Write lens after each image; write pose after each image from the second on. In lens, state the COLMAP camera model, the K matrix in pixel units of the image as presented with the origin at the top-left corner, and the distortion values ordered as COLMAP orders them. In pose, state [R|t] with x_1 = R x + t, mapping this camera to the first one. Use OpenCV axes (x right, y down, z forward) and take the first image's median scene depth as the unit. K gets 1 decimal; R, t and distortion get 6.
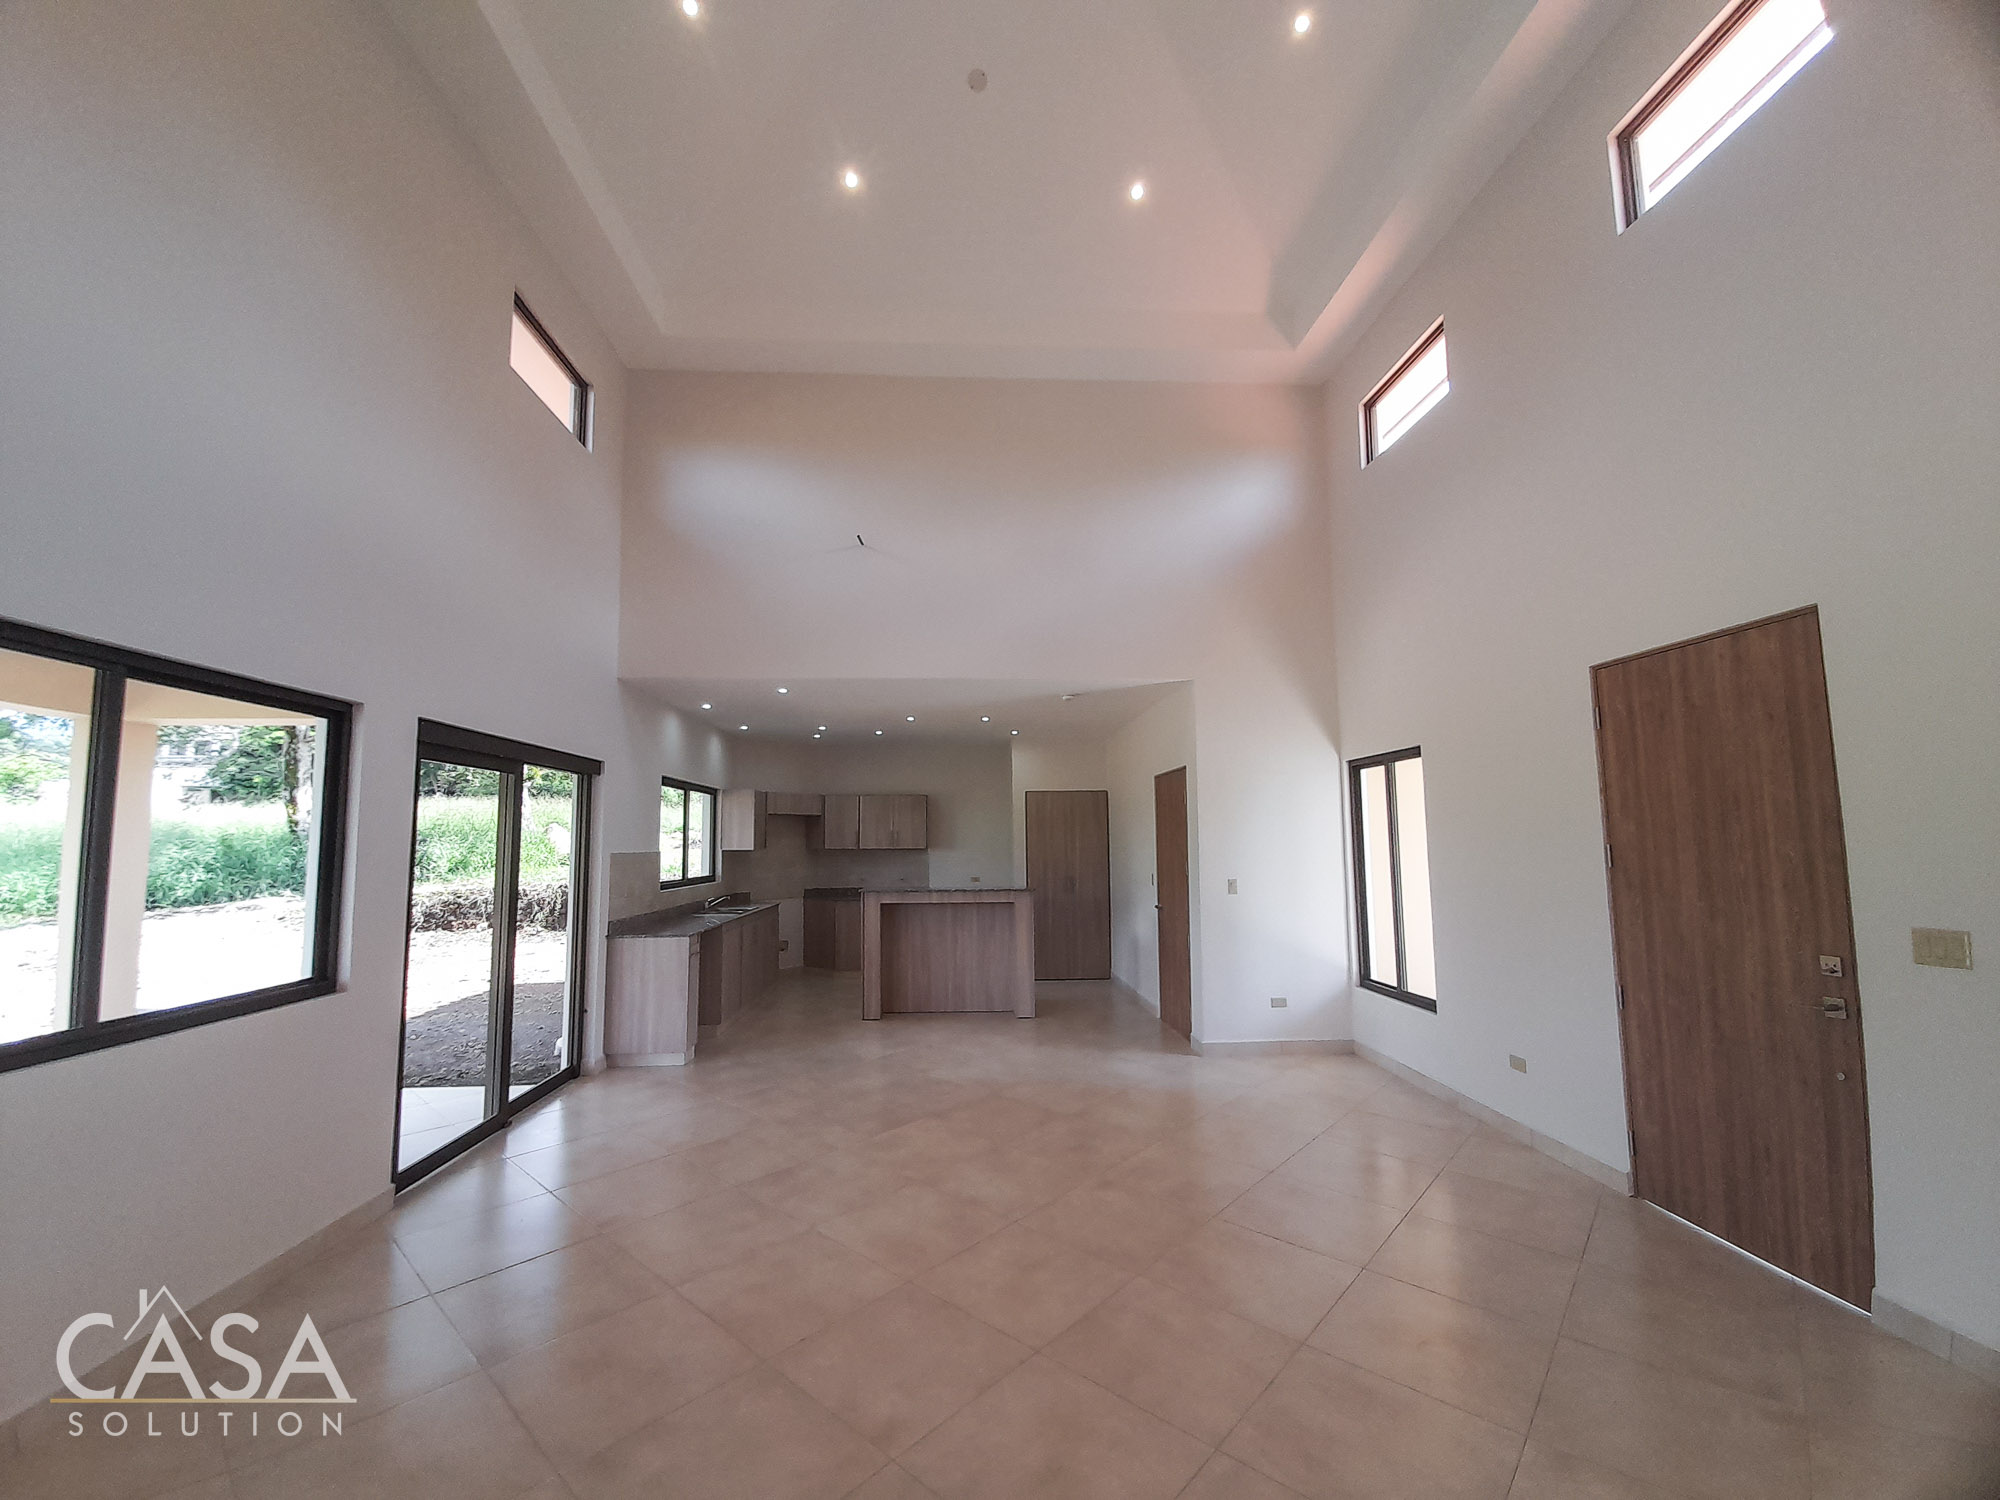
lens RADIAL K [[796.3, 0, 988.2], [0, 796.3, 776.8], [0, 0, 1]] dist [0.000055, -0.000020]
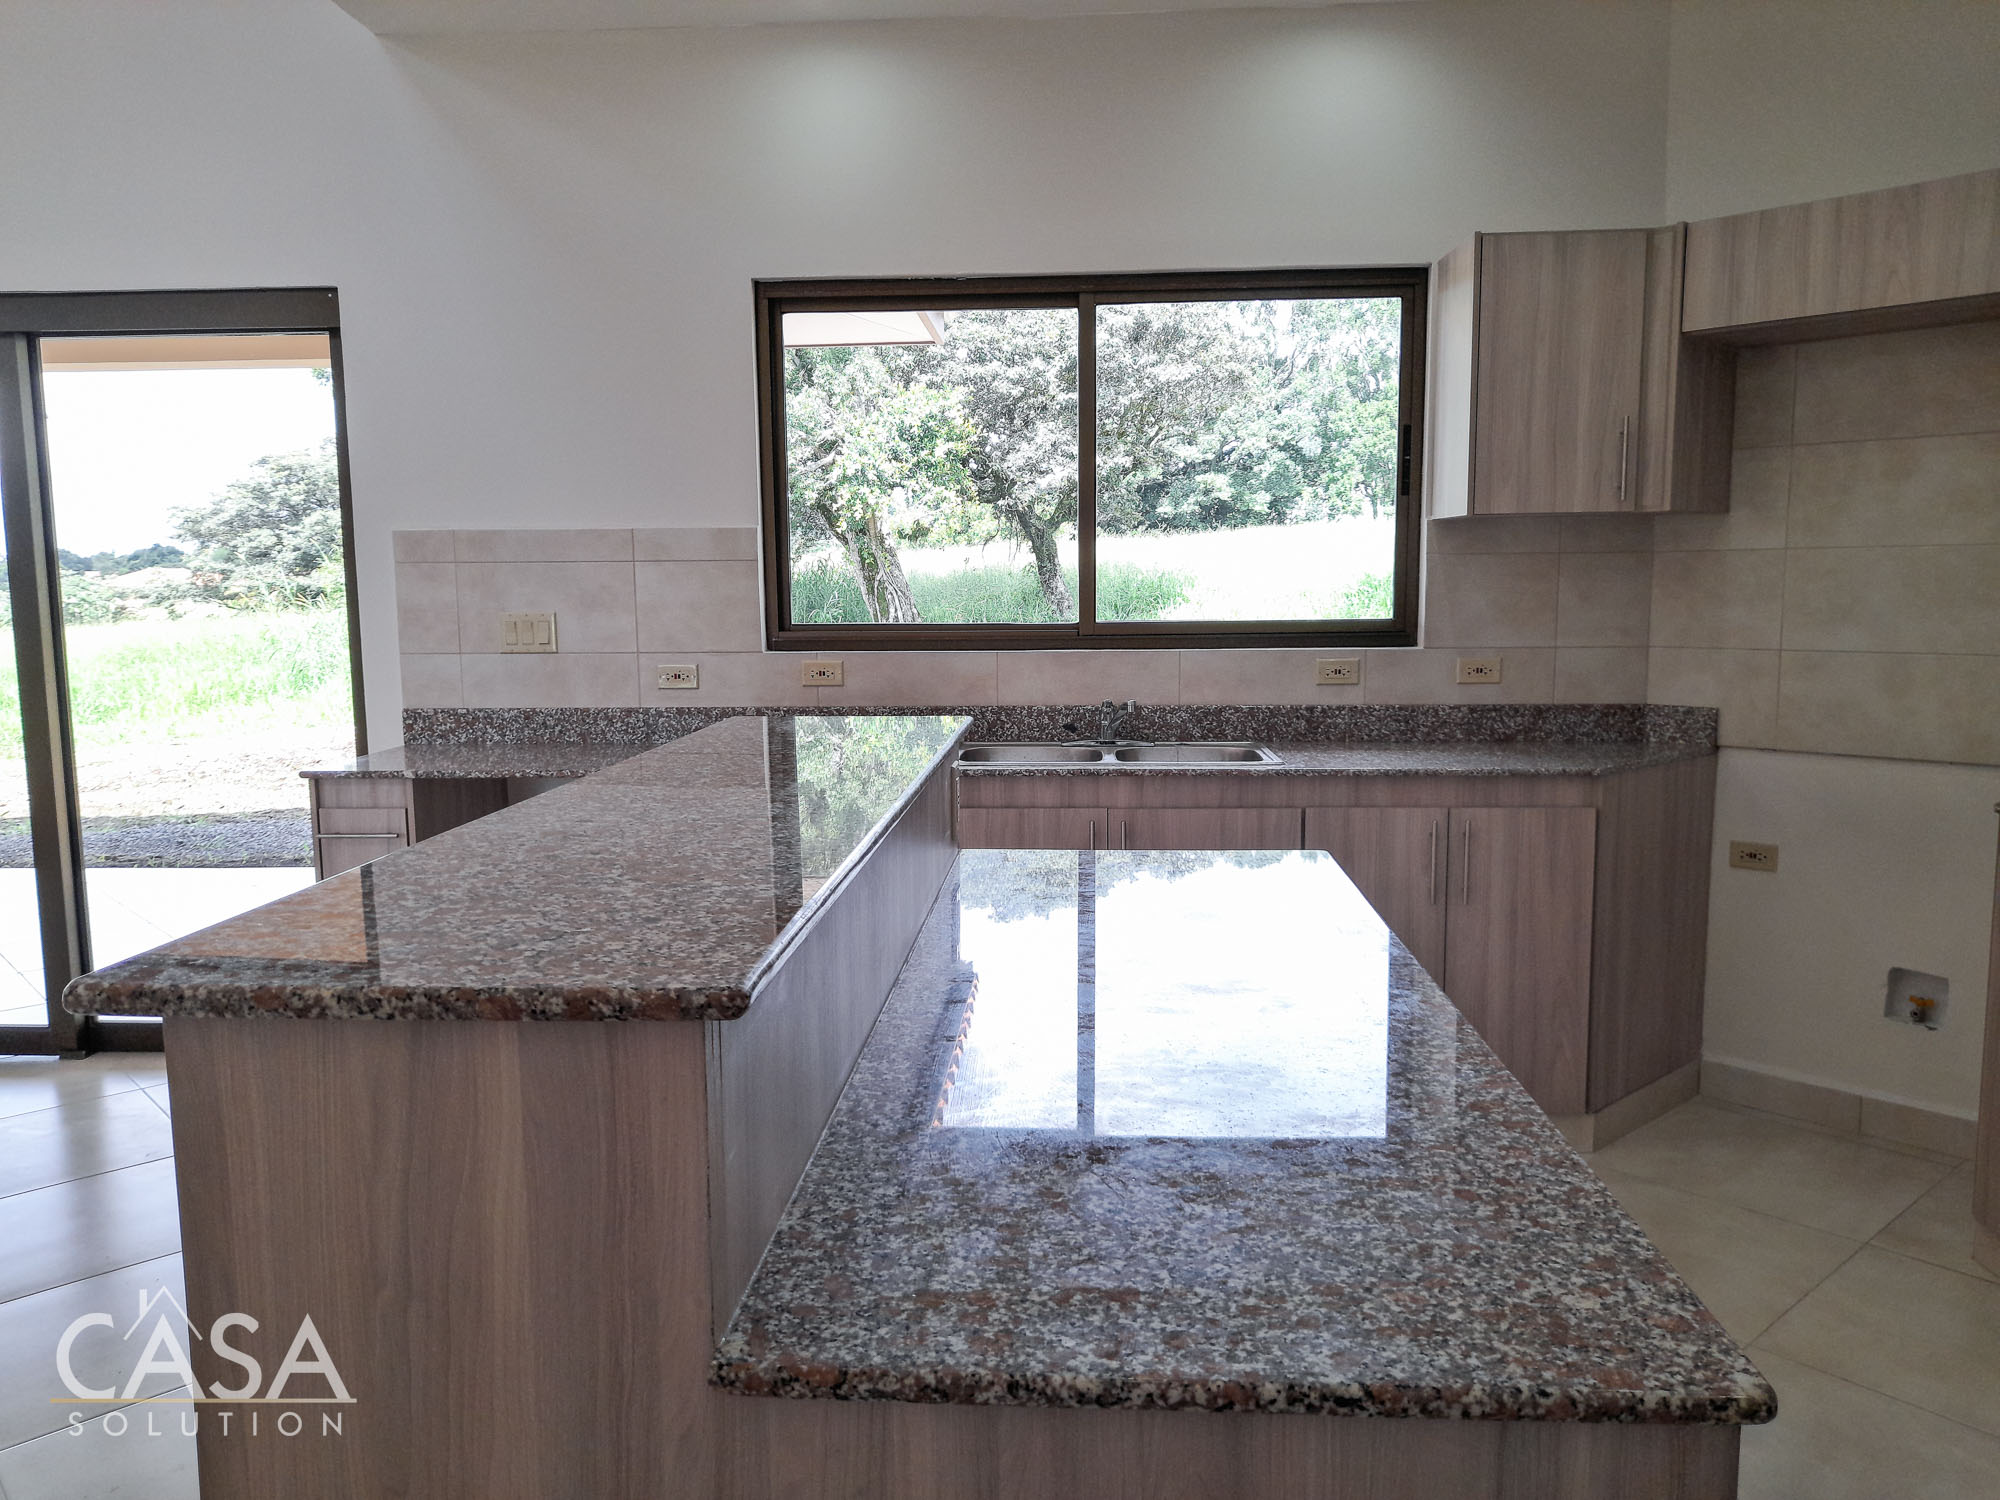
lens RADIAL K [[1464.4, 0, 1000.1], [0, 1464.4, 760.4], [0, 0, 1]] dist [0.048791, -0.058909]
pose [[-0.100295, 0.131665, -0.986208, 0.156961], [0.093748, 0.988046, 0.122377, 0.111783], [0.990531, -0.080182, -0.111439, 1.047937]]
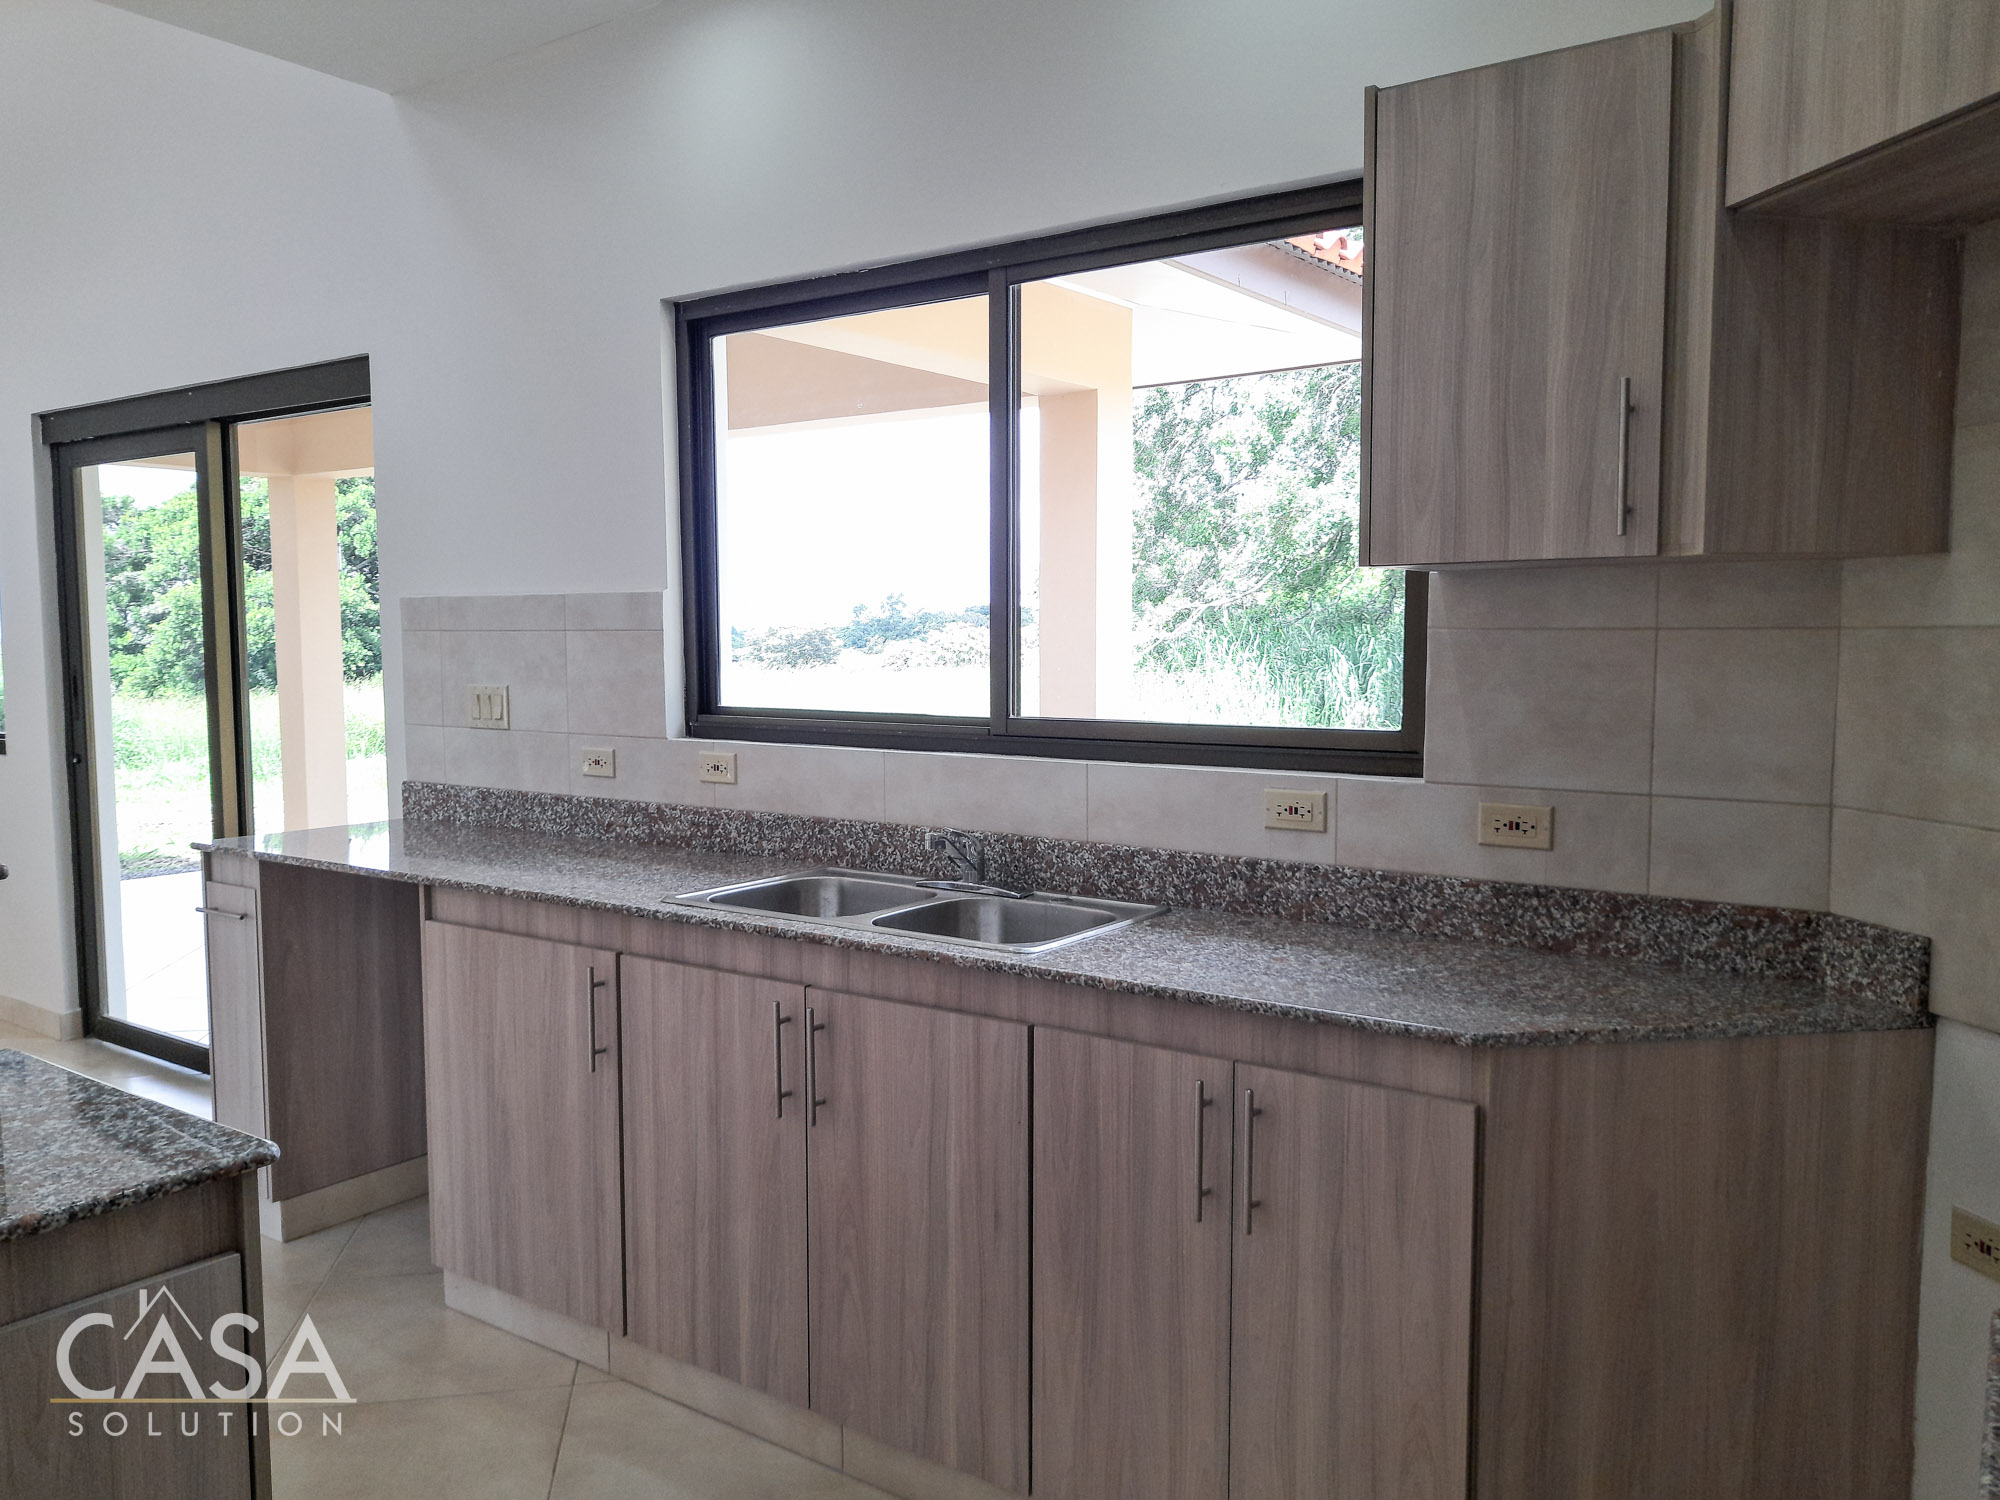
lens RADIAL K [[1511.6, 0, 1000.0], [0, 1511.6, 750.0], [0, 0, 1]] dist [0.038543, -0.048790]
pose [[-0.612834, 0.069212, -0.787175, -0.066293], [0.073013, 0.996855, 0.030806, 0.126823], [0.786831, -0.038595, -0.615960, 1.274110]]
